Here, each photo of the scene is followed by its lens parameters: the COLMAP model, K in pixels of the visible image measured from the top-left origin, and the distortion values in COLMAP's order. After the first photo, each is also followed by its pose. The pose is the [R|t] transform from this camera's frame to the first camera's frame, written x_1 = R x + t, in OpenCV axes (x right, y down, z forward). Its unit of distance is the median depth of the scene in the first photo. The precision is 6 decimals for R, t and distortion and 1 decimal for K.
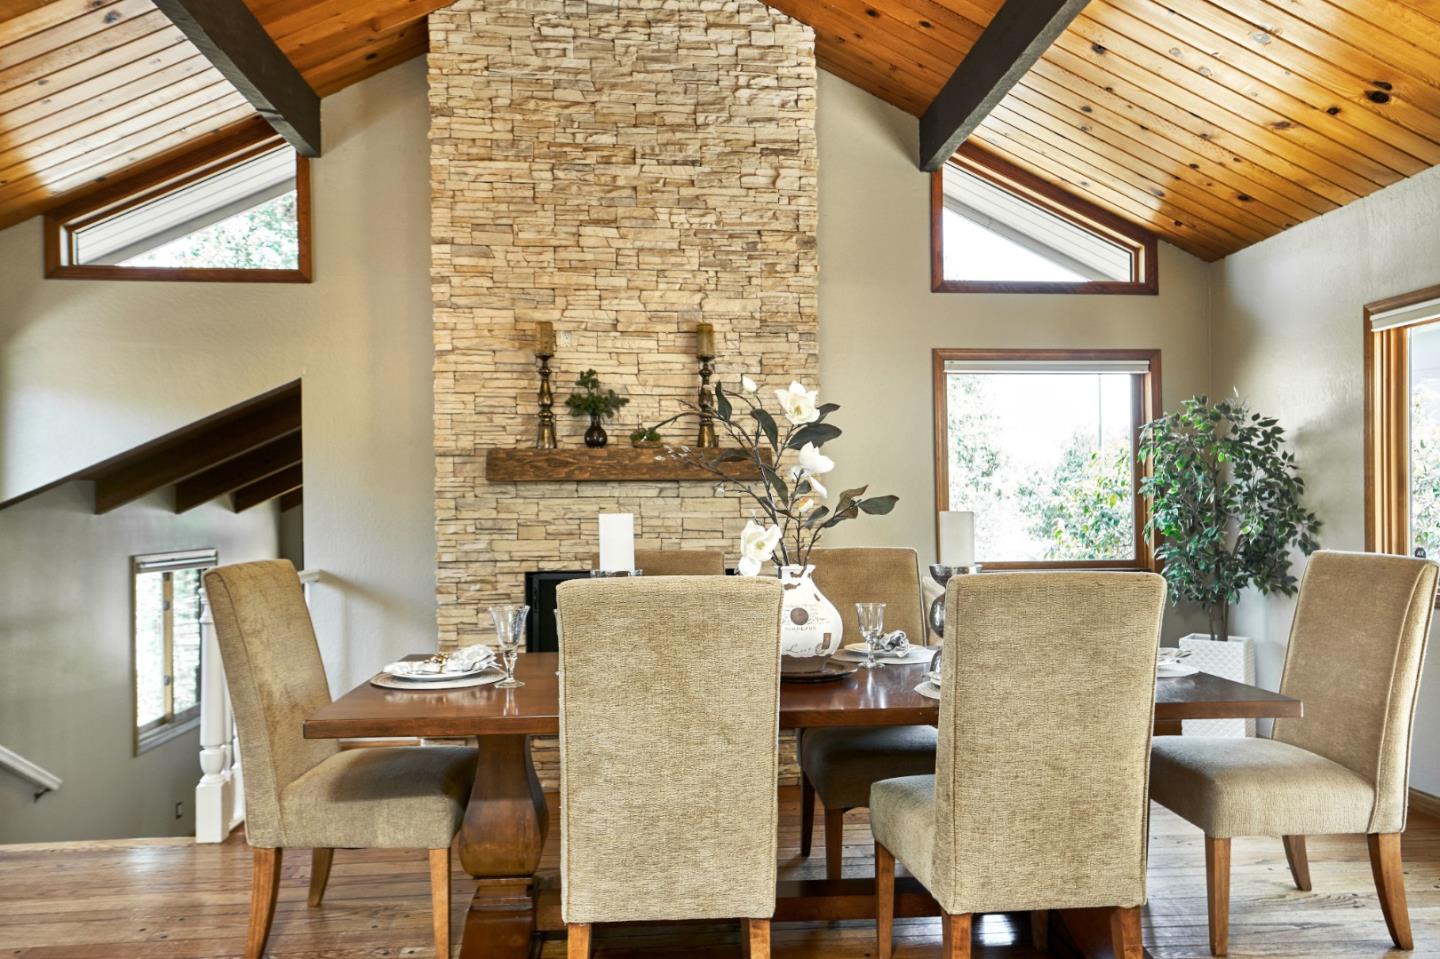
lens RADIAL K [[994.6, 0, 720.0], [0, 994.6, 479.5], [0, 0, 1]] dist [0.008800, 0.001257]
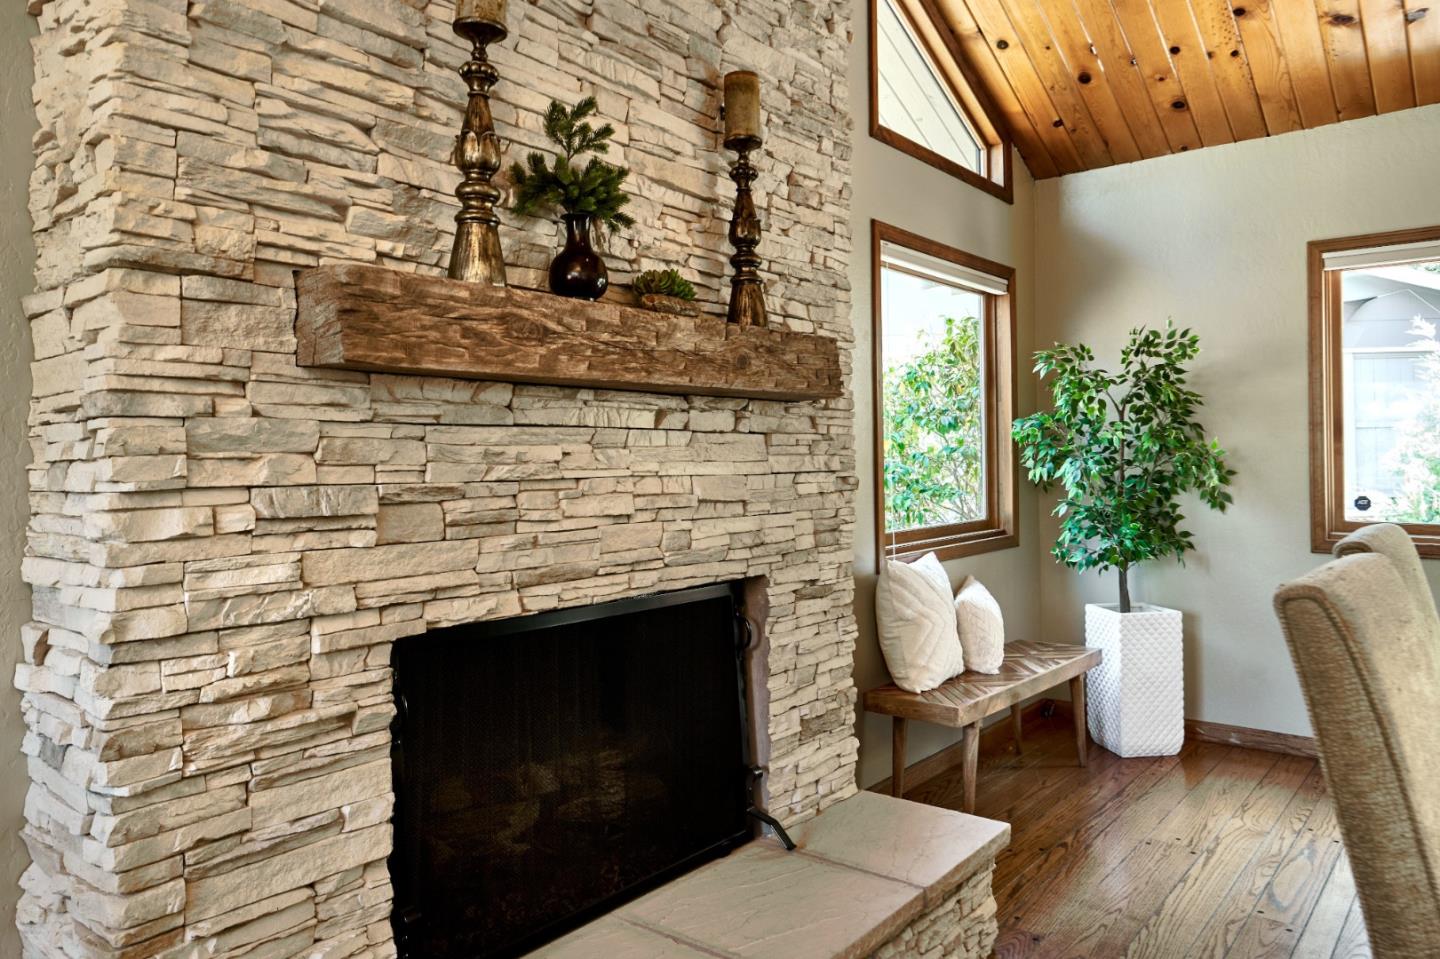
lens RADIAL K [[972.3, 0, 720.1], [0, 972.3, 416.3], [0, 0, 1]] dist [-0.002249, 0.001794]
pose [[0.692743, 0.031551, 0.720494, -0.359794], [-0.020249, 0.999500, -0.024299, 0.022016], [-0.720900, 0.002243, 0.693035, 0.682377]]
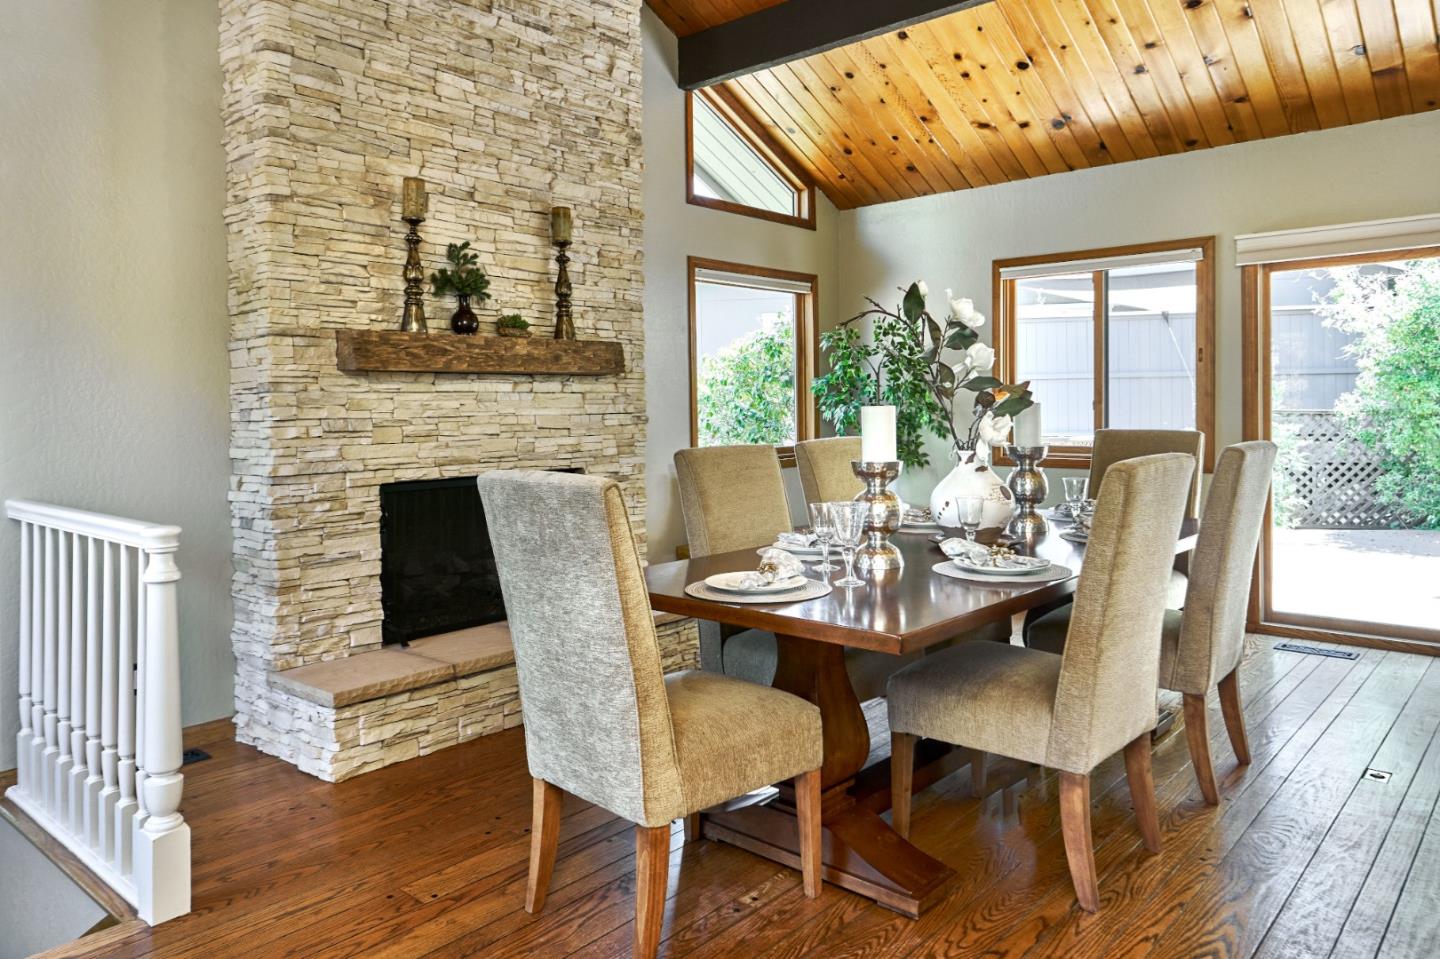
lens RADIAL K [[981.3, 0, 721.3], [0, 981.3, 395.0], [0, 0, 1]] dist [0.002553, 0.000169]
pose [[0.715284, 0.003494, 0.698826, -0.552434], [-0.012711, 0.999887, 0.008011, 0.010829], [-0.698719, -0.014613, 0.715247, 0.235216]]
